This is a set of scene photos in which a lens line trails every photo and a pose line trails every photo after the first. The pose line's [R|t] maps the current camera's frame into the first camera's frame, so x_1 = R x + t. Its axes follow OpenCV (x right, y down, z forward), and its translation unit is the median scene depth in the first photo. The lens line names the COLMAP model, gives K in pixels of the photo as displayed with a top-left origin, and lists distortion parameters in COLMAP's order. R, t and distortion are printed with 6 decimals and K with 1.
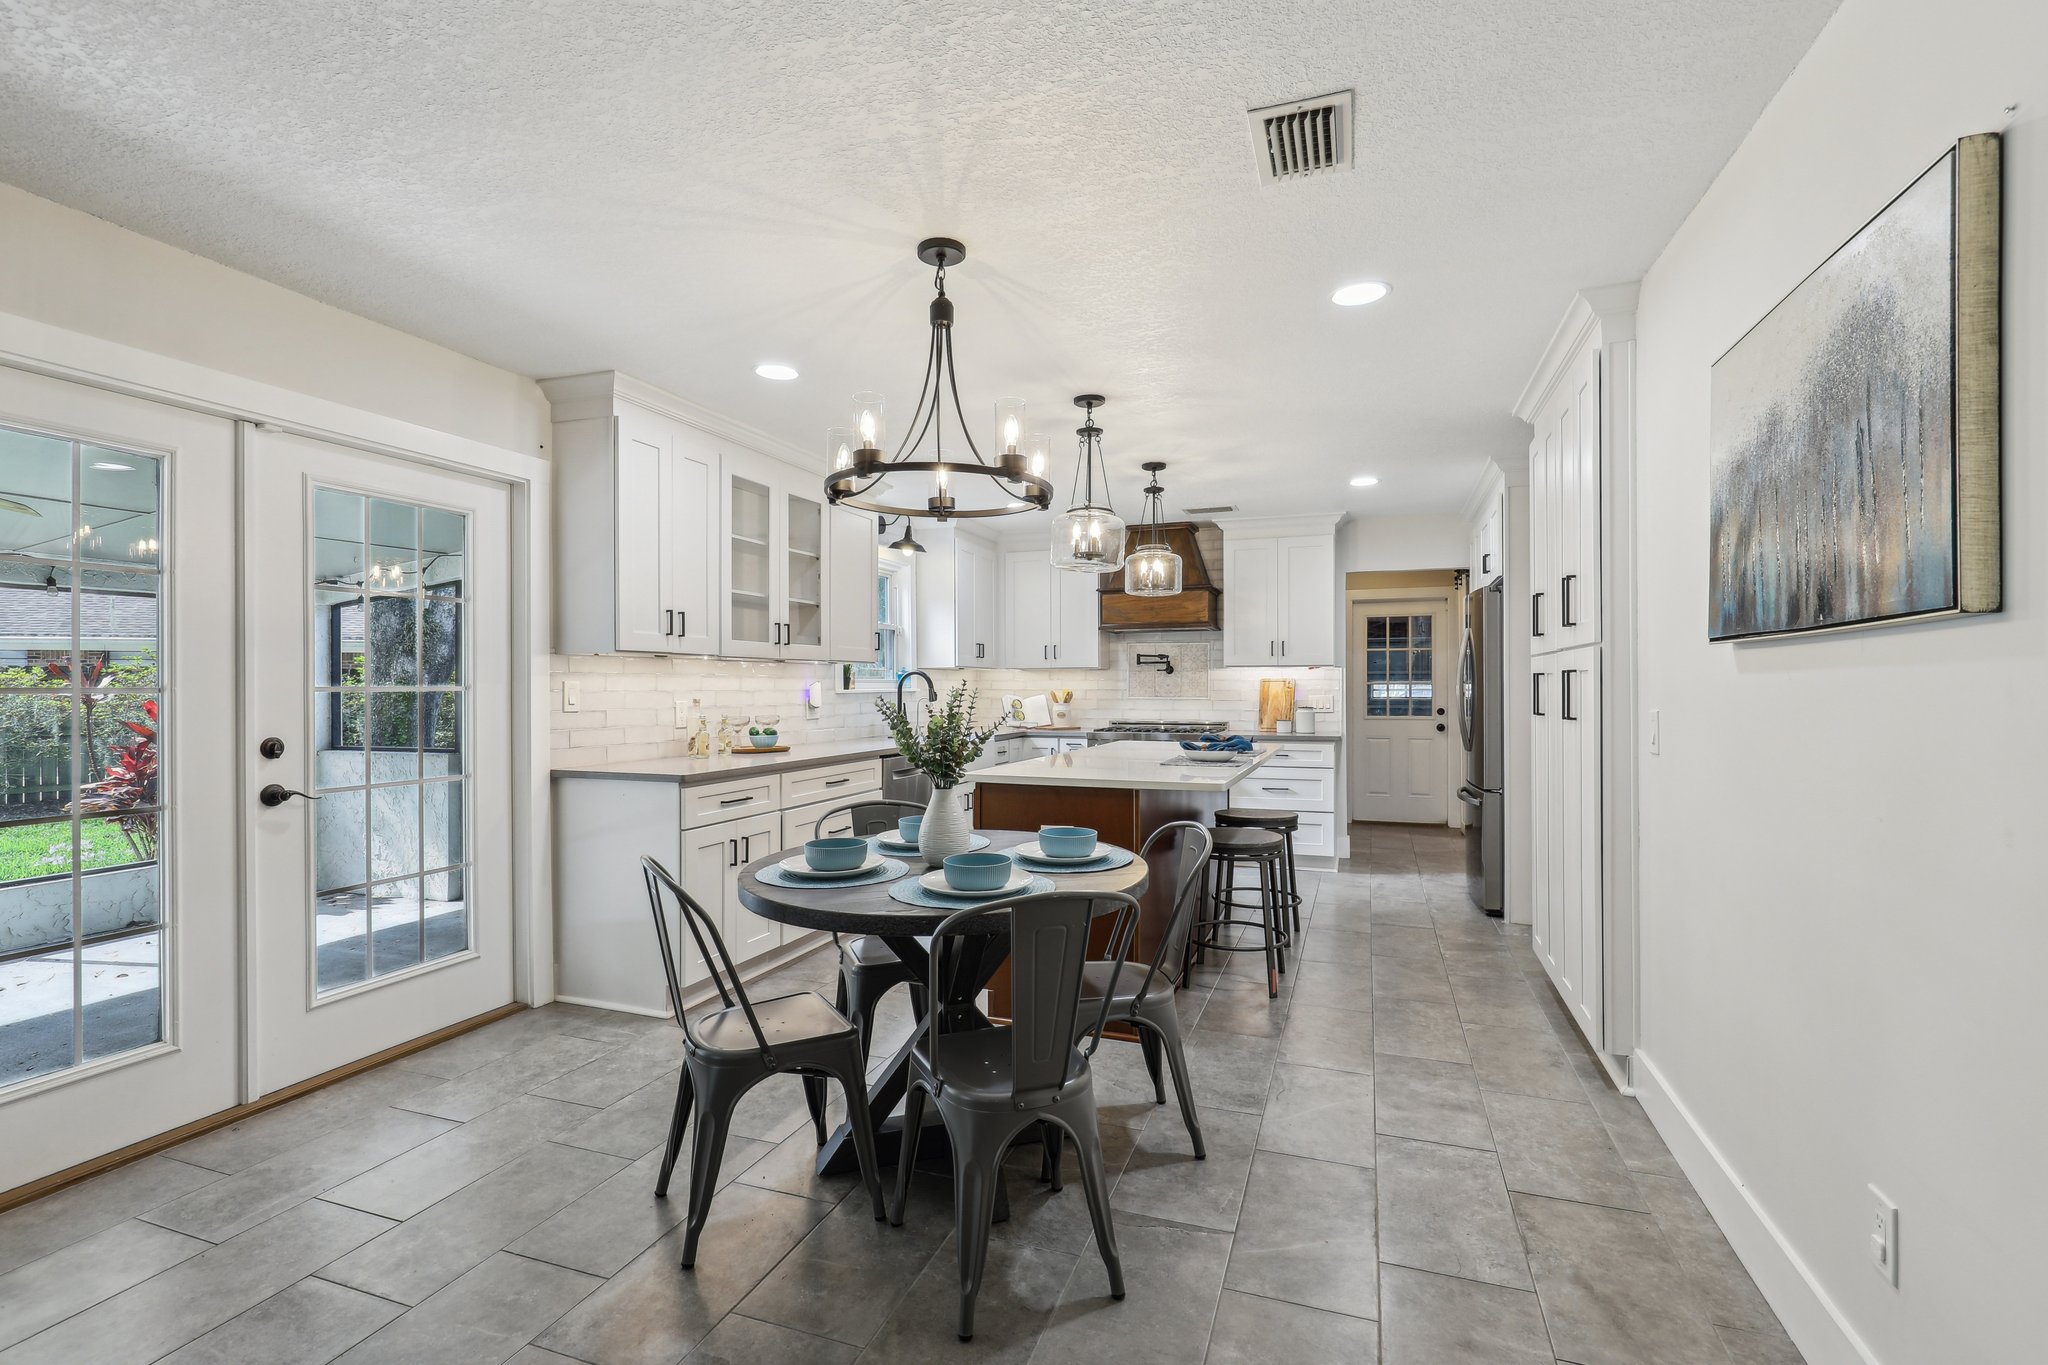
lens RADIAL K [[937.0, 0, 1024.0], [0, 937.0, 682.5], [0, 0, 1]] dist [-0.000717, 0.000156]
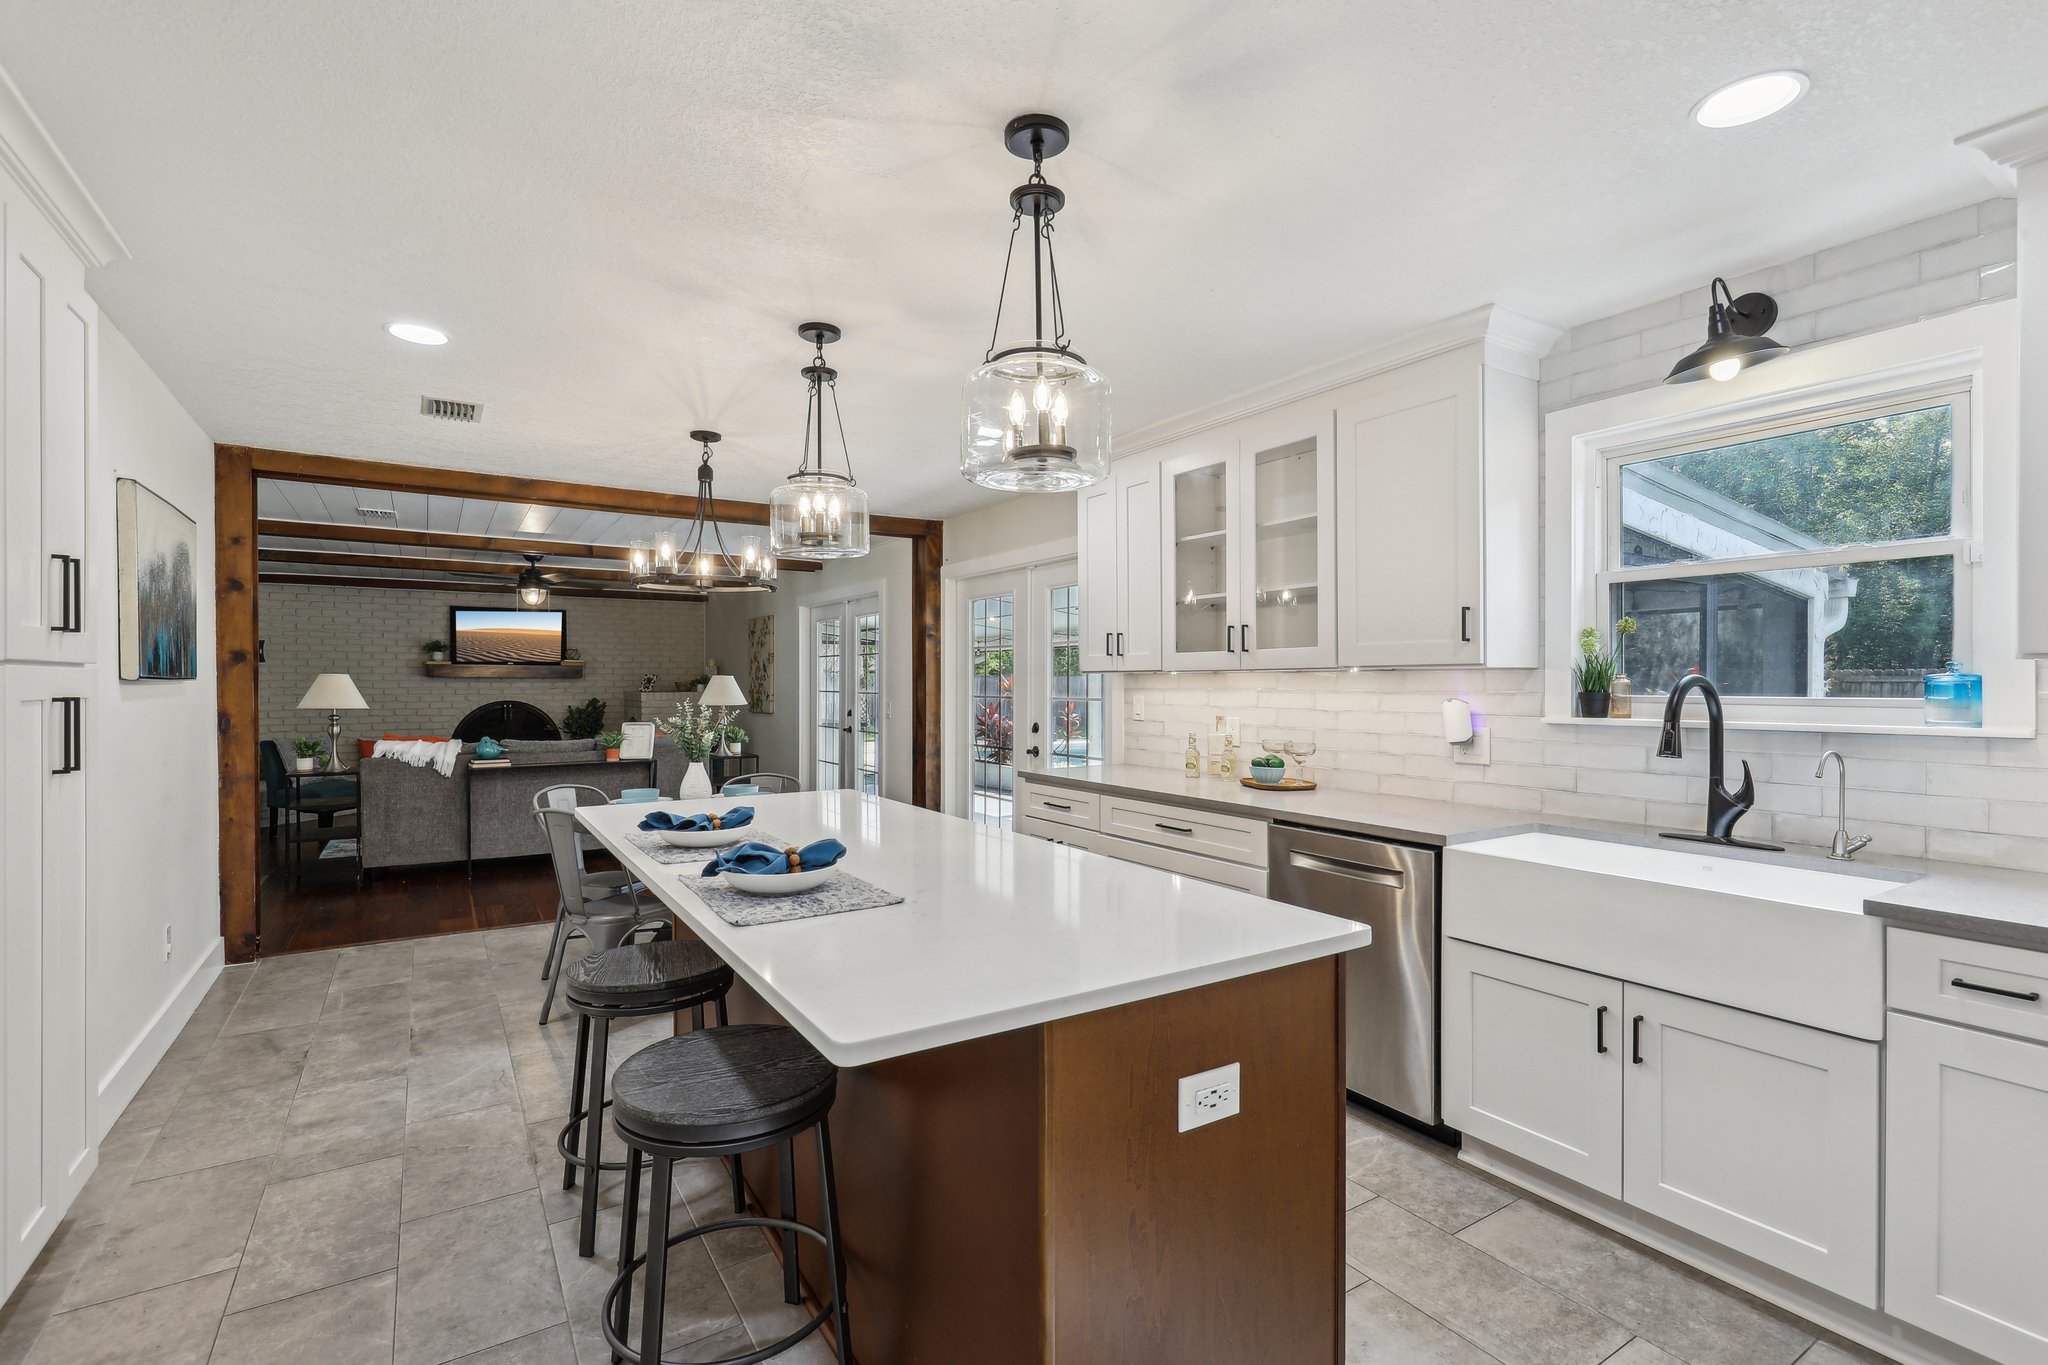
lens RADIAL K [[930.7, 0, 1025.6], [0, 930.7, 688.3], [0, 0, 1]] dist [0.001677, 0.000423]
pose [[-0.604431, 0.006404, -0.796632, 0.388700], [0.003765, 0.999979, 0.005182, -0.011802], [0.796648, 0.000133, -0.604443, 1.082777]]
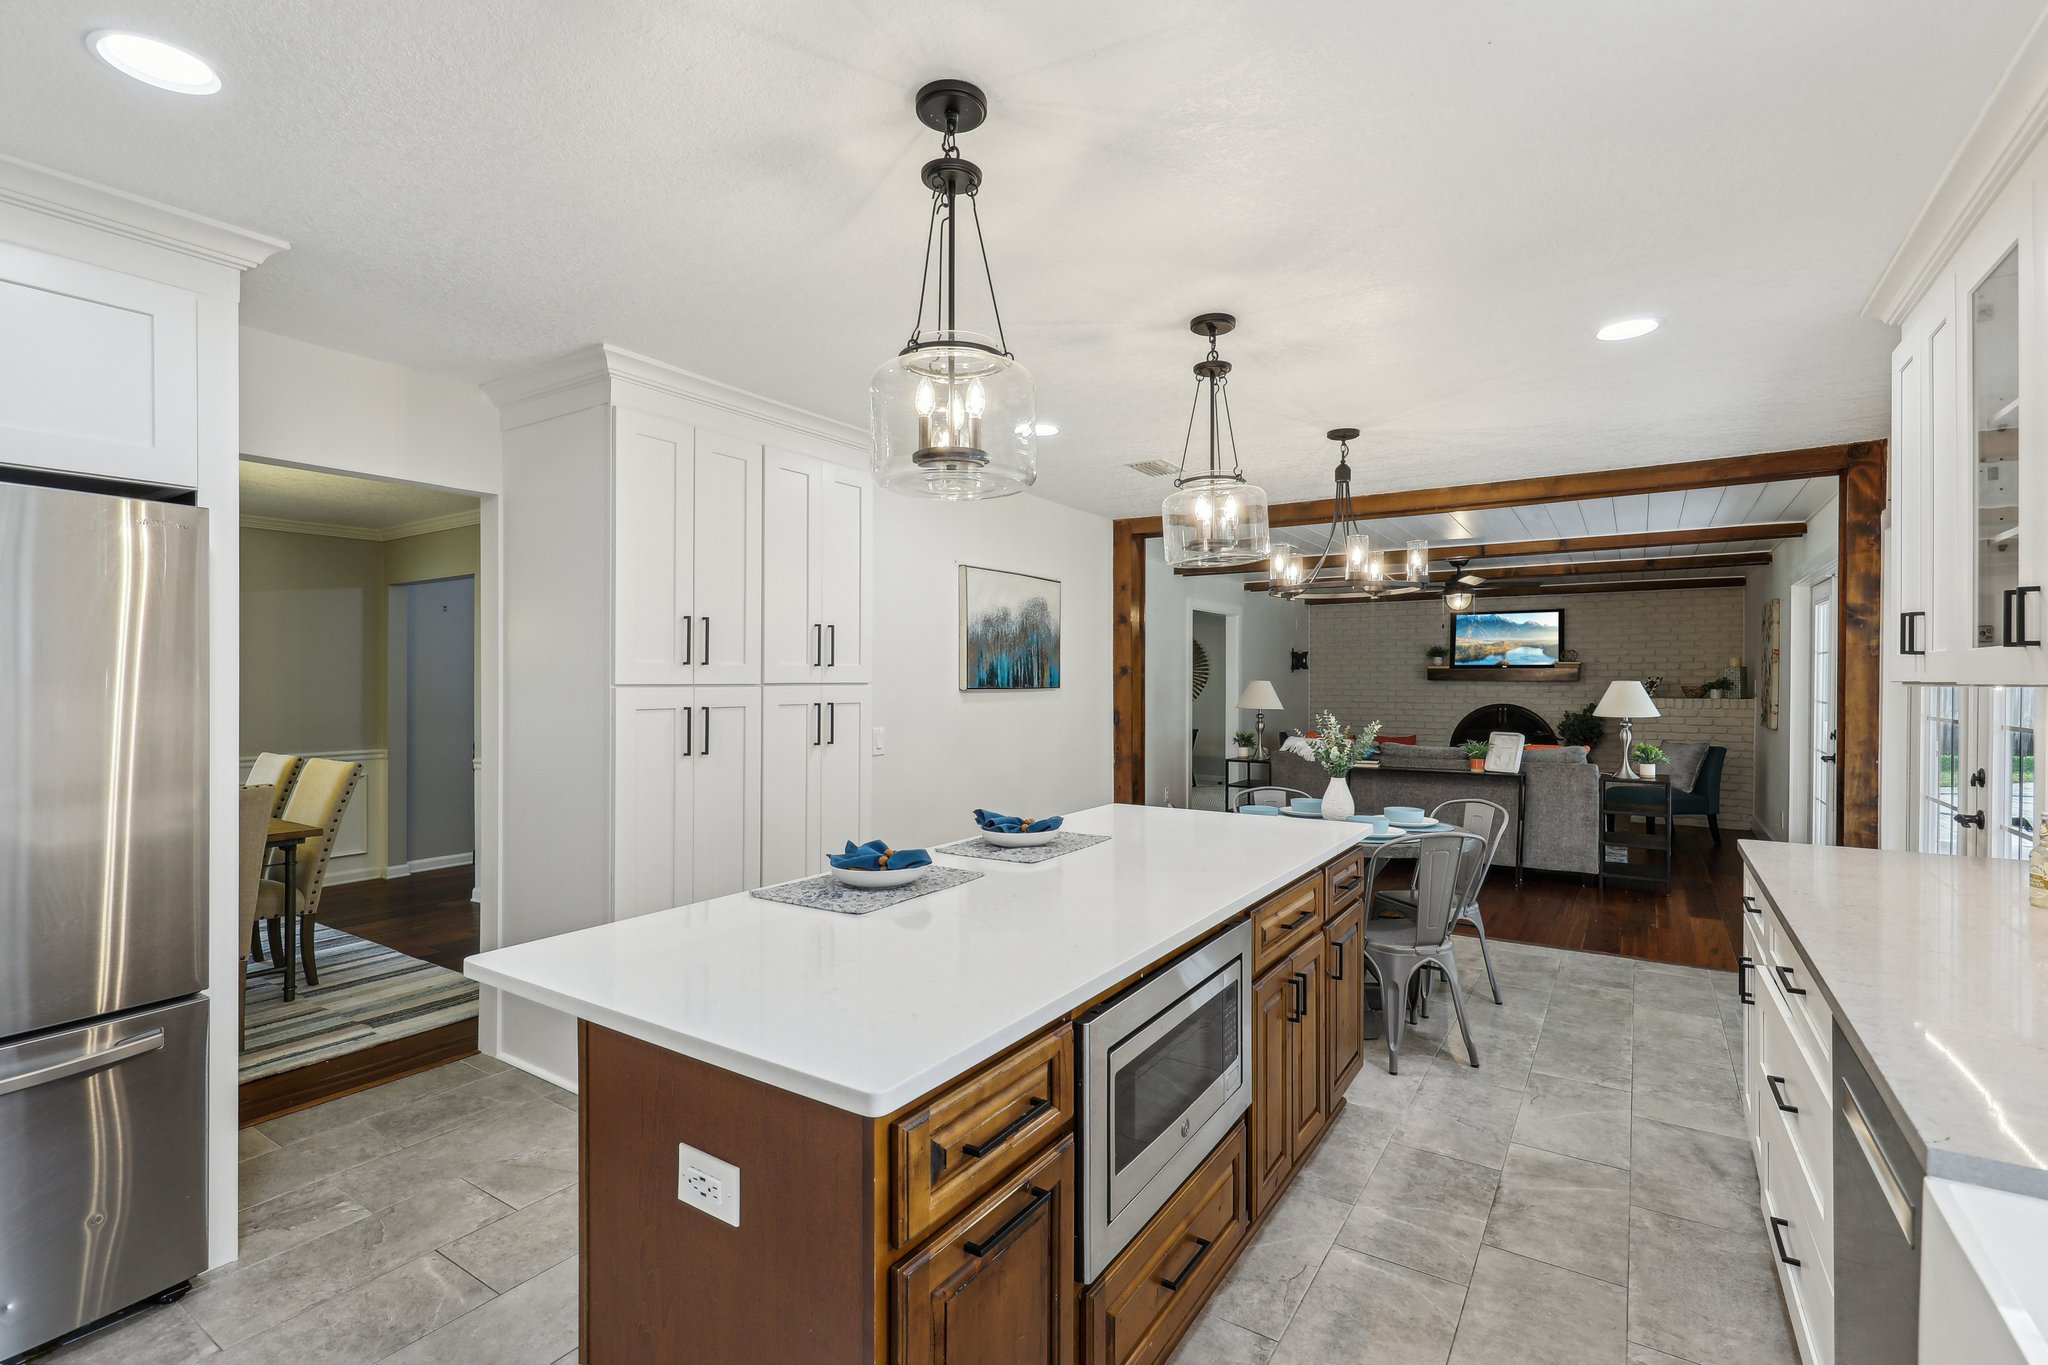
lens RADIAL K [[937.0, 0, 1024.0], [0, 937.0, 682.5], [0, 0, 1]] dist [-0.000717, 0.000156]
pose [[-0.973678, 0.001376, 0.227925, 0.033319], [0.000824, 0.999996, -0.002520, -0.020290], [-0.227927, -0.002266, -0.973676, 1.173229]]
